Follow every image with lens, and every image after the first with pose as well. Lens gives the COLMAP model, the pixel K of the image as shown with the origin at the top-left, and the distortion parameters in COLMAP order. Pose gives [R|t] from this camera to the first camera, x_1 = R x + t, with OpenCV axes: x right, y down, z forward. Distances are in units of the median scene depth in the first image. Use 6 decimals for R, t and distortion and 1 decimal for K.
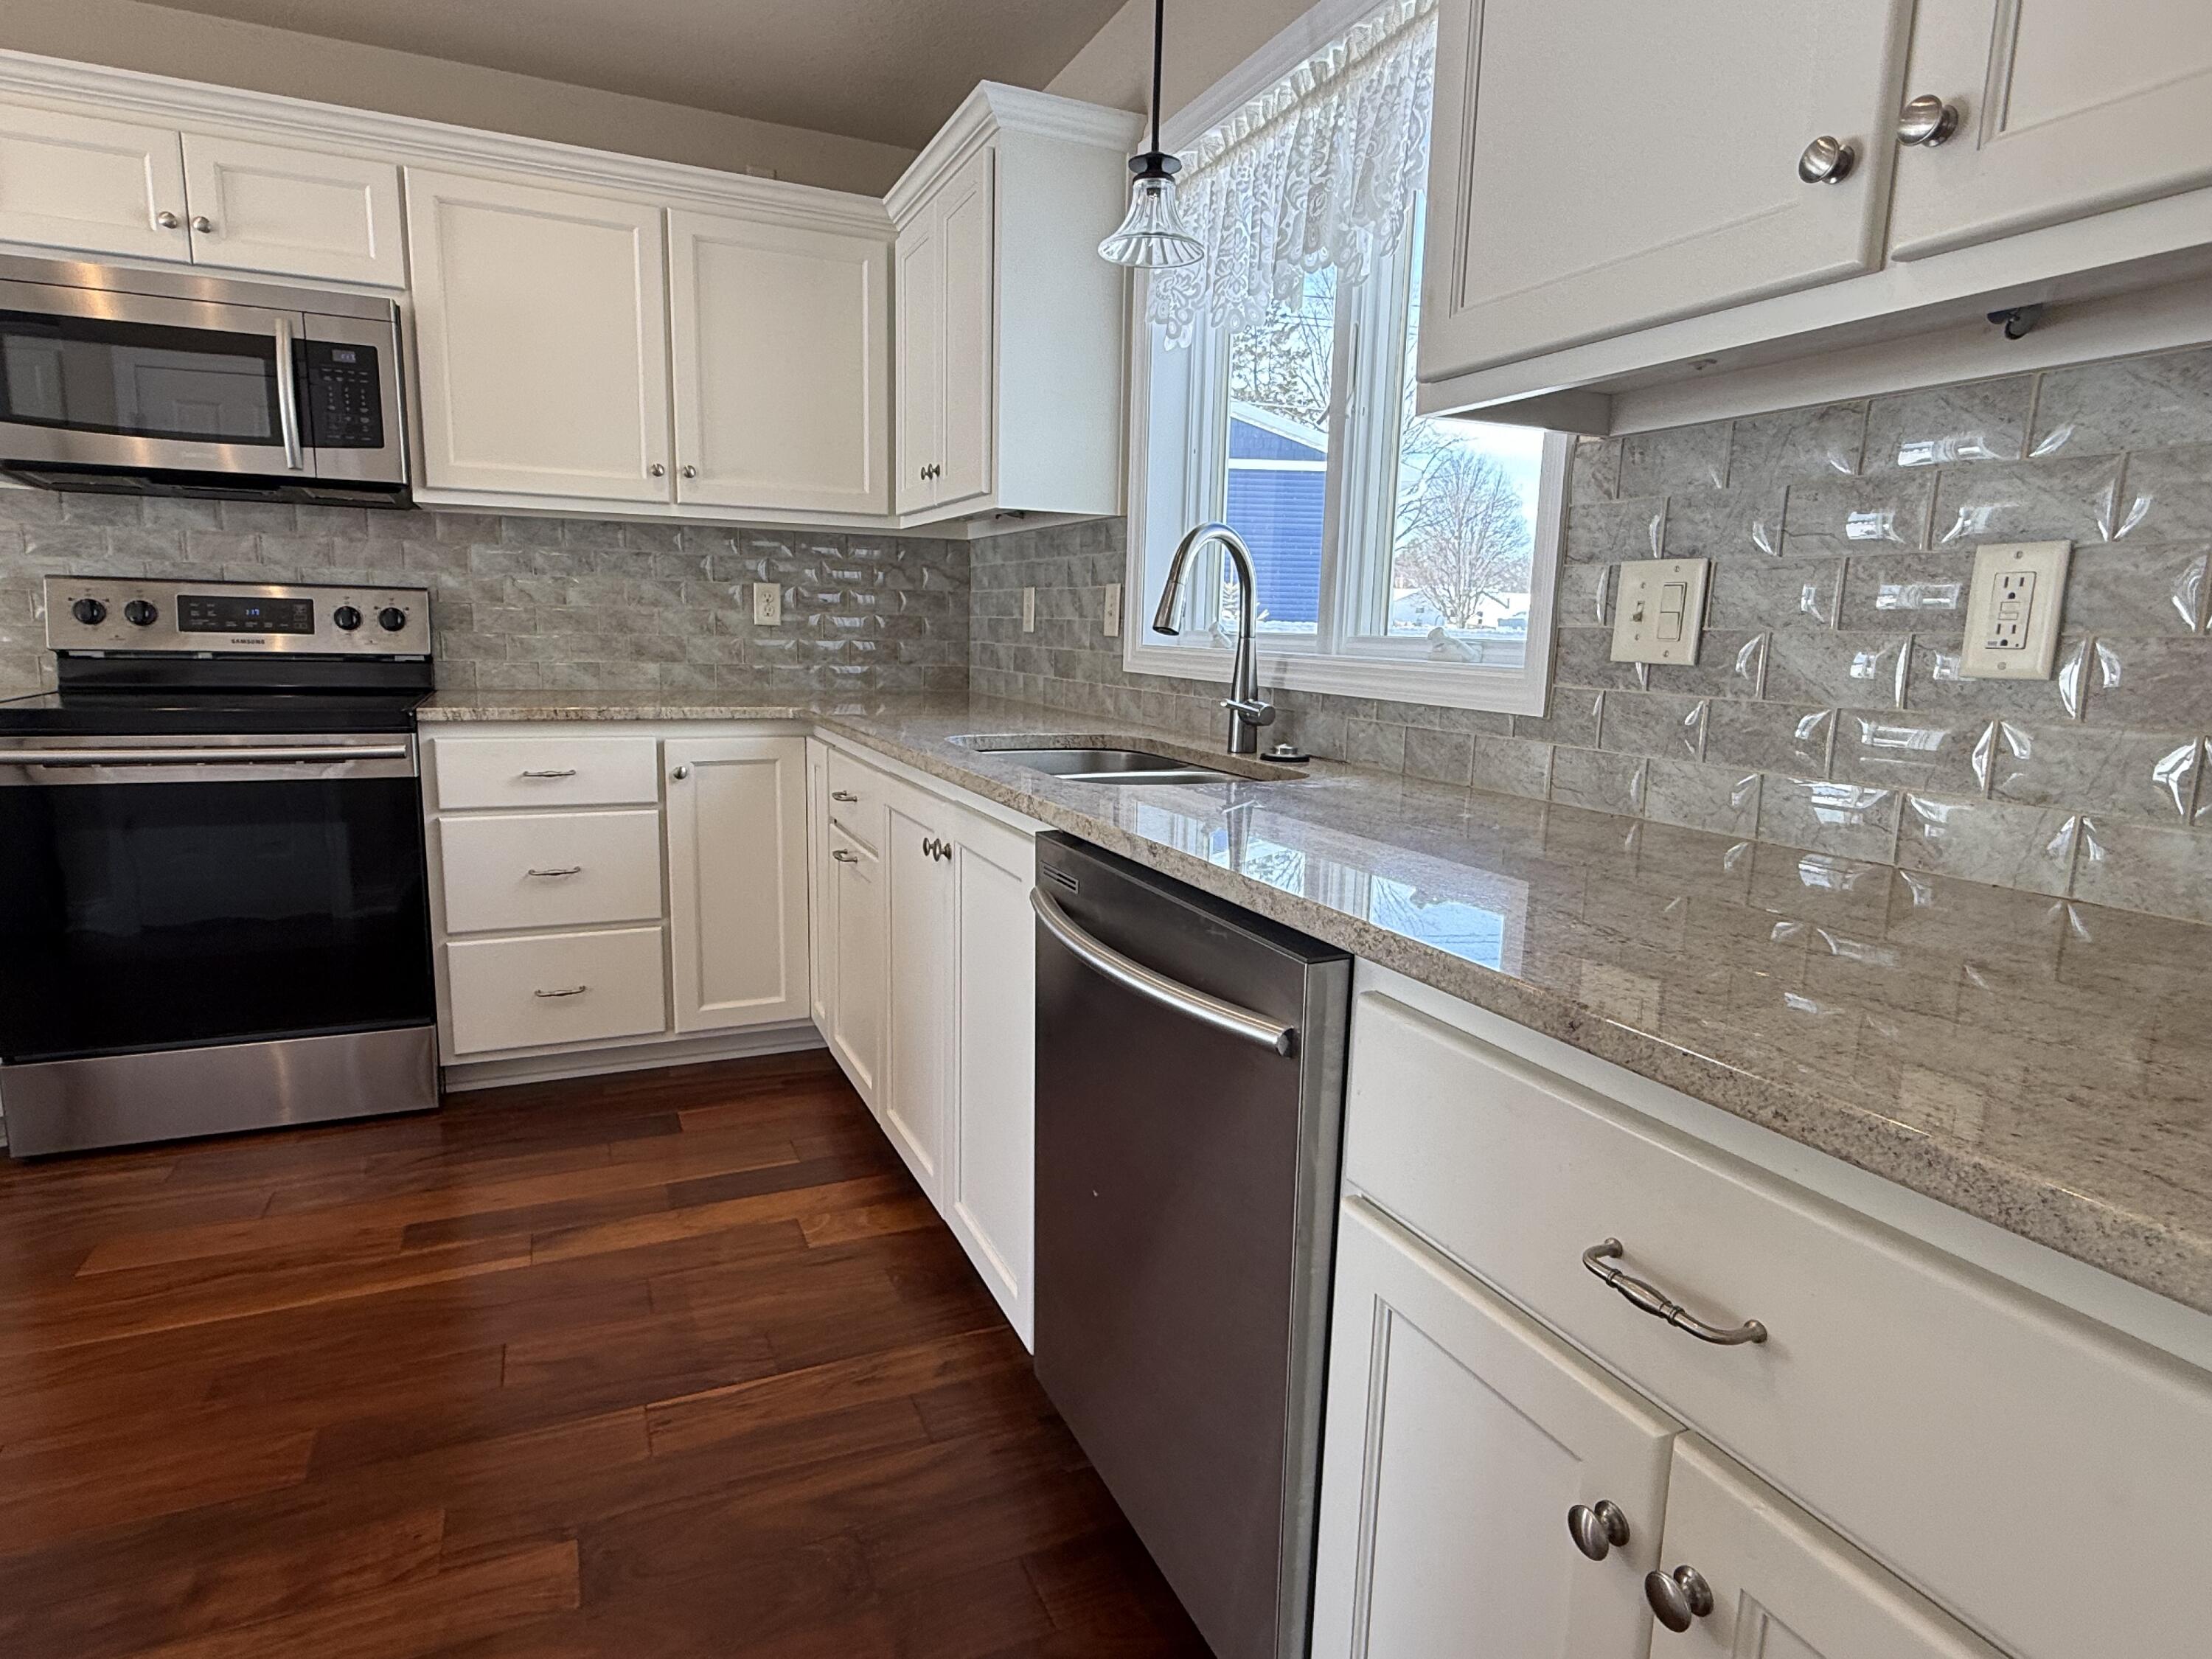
lens RADIAL K [[1212.4, 0, 1102.0], [0, 1212.4, 828.8], [0, 0, 1]] dist [-0.000128, 0.000016]
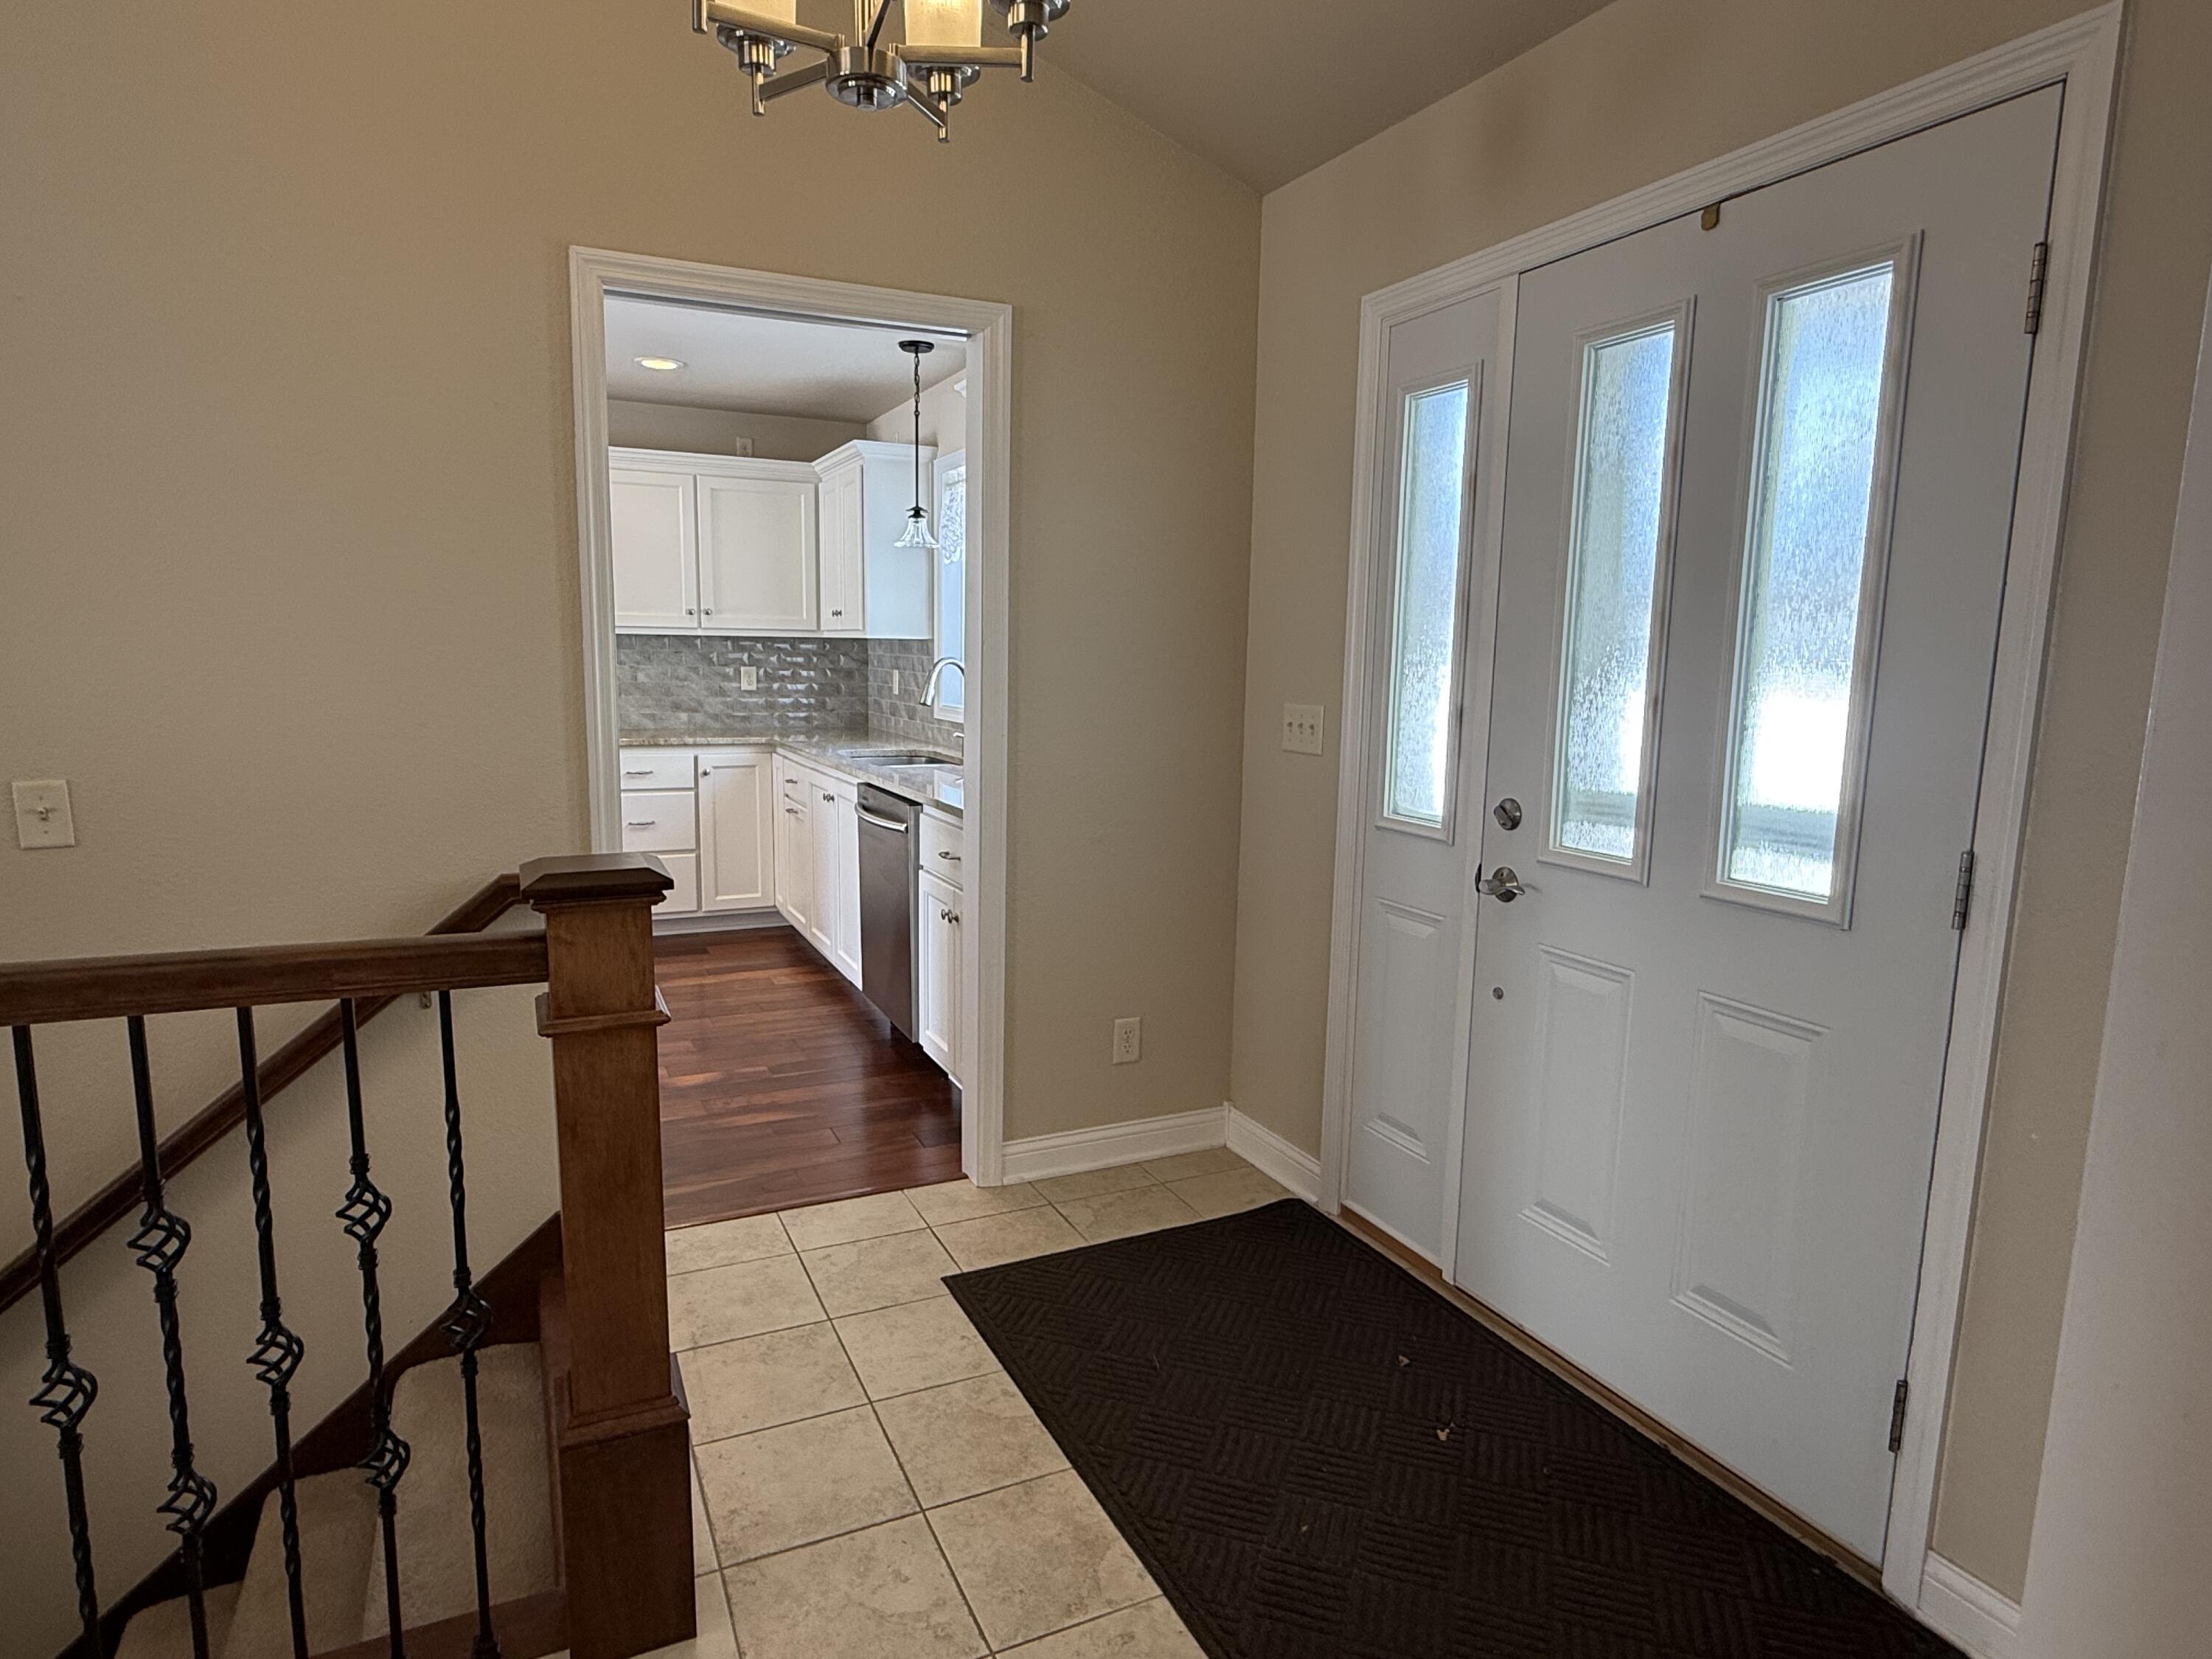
lens RADIAL K [[1246.0, 0, 1095.3], [0, 1246.0, 834.5], [0, 0, 1]] dist [0.000934, 0.000281]
pose [[0.999799, -0.010321, 0.017166, 0.230628], [0.010621, 0.999791, -0.017466, 0.092405], [-0.016982, 0.017645, 0.999700, -0.970968]]
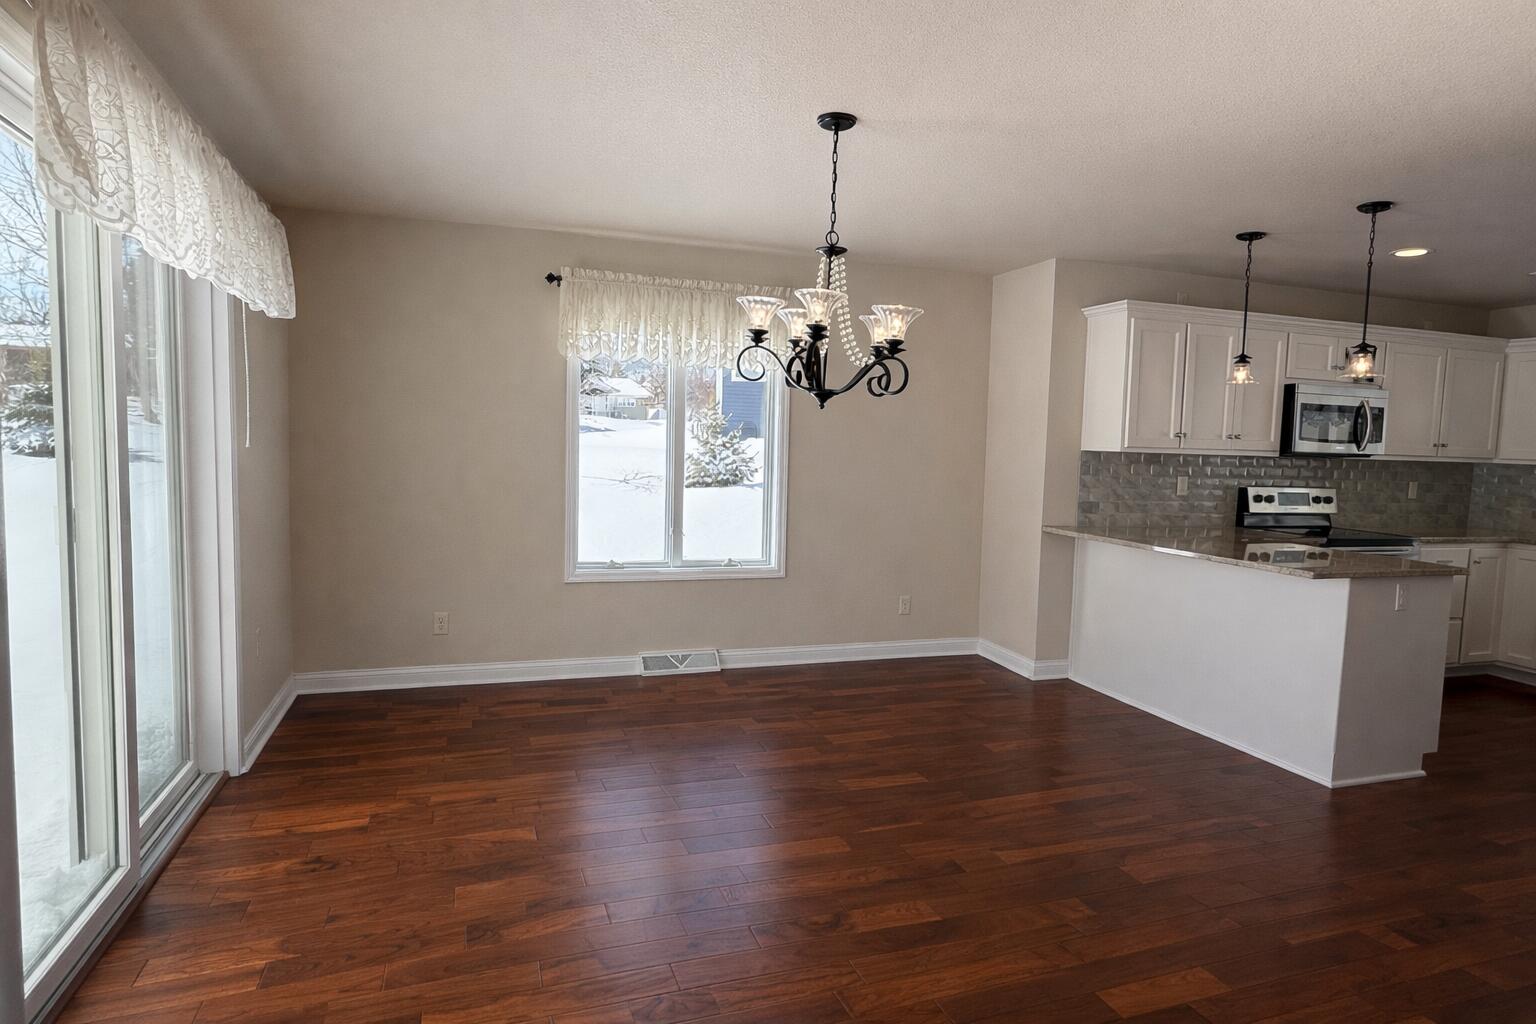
lens RADIAL K [[849.5, 0, 761.1], [0, 849.5, 511.3], [0, 0, 1]] dist [-0.001022, -0.001141]
pose [[0.994727, 0.017177, -0.101111, -1.708749], [-0.024866, 0.996853, -0.075276, 0.022086], [0.099500, 0.077393, 0.992023, -0.997258]]
